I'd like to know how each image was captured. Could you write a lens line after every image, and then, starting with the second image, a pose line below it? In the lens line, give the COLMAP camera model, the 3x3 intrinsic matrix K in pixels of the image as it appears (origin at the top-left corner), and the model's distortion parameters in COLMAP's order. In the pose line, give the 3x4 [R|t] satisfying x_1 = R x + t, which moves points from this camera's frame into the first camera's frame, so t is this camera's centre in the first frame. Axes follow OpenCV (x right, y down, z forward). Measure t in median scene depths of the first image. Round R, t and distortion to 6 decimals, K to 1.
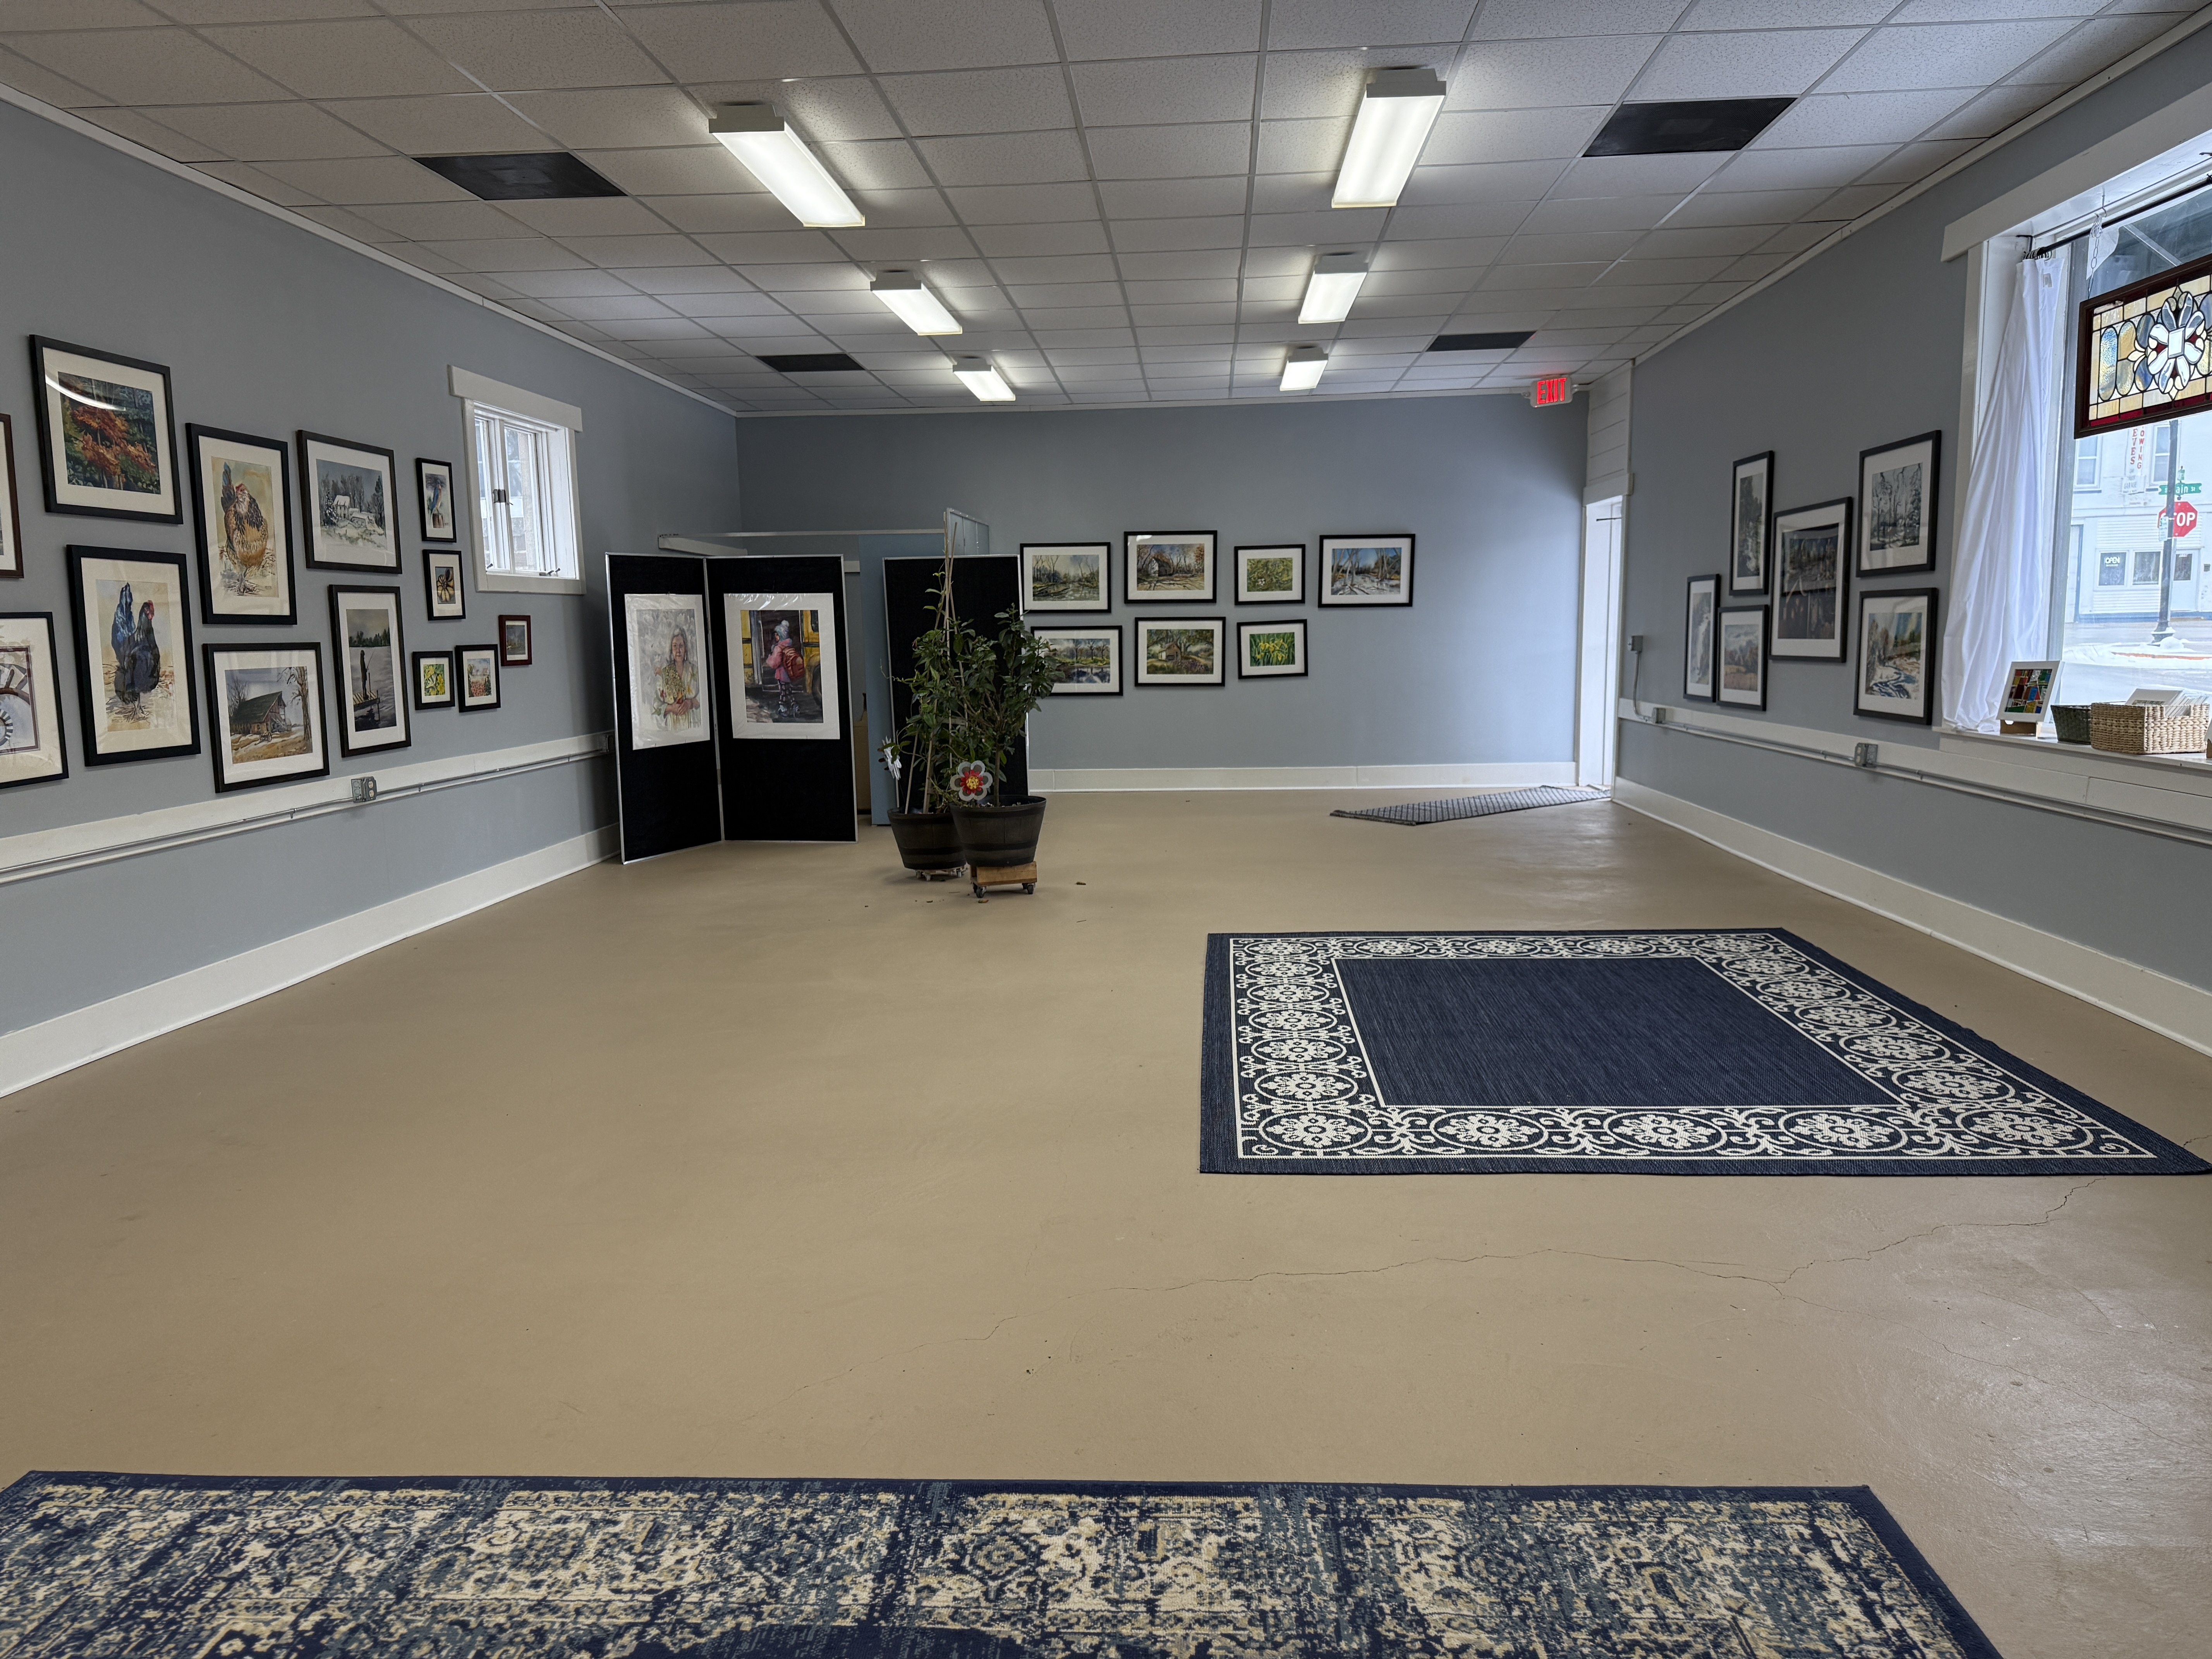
lens RADIAL K [[1581.5, 0, 974.7], [0, 1581.5, 821.0], [0, 0, 1]] dist [0.043109, -0.061959]
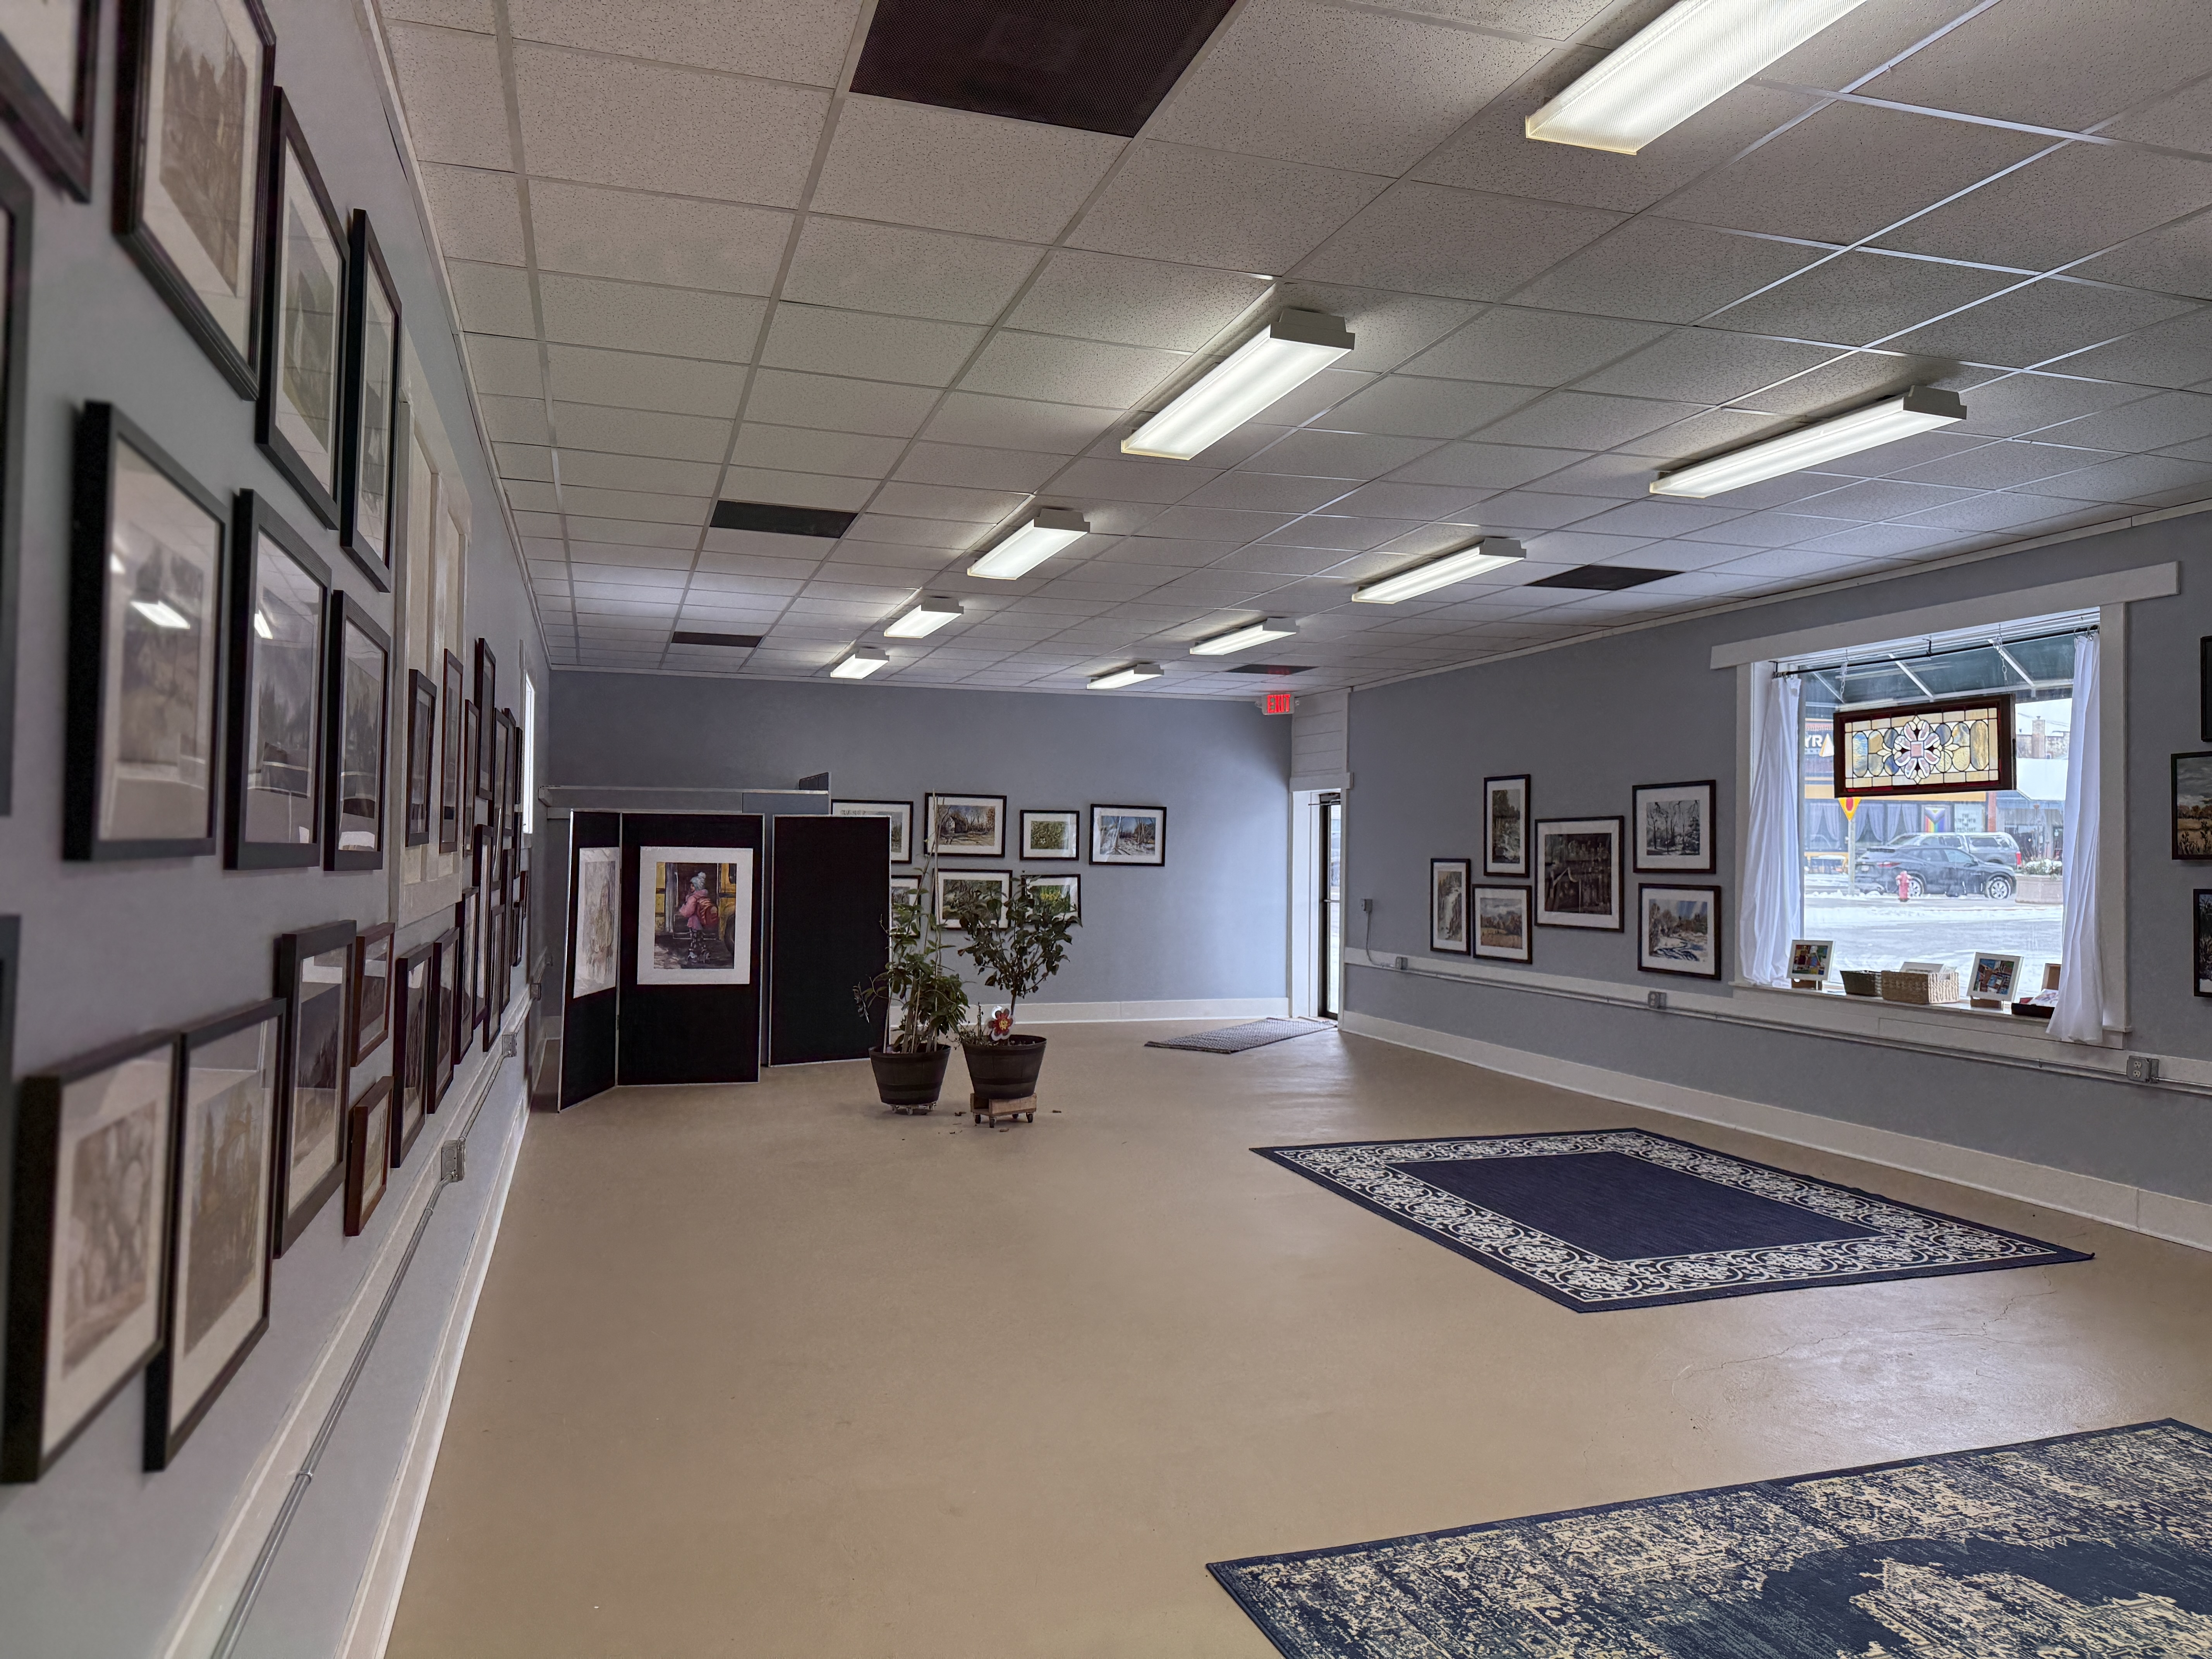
lens RADIAL K [[1558.1, 0, 1106.0], [0, 1558.1, 829.5], [0, 0, 1]] dist [0.063425, -0.053876]
pose [[0.924225, 0.032858, 0.380431, -0.418408], [0.020304, 0.990653, -0.134889, -0.012932], [-0.381307, 0.132392, 0.914919, -0.101143]]
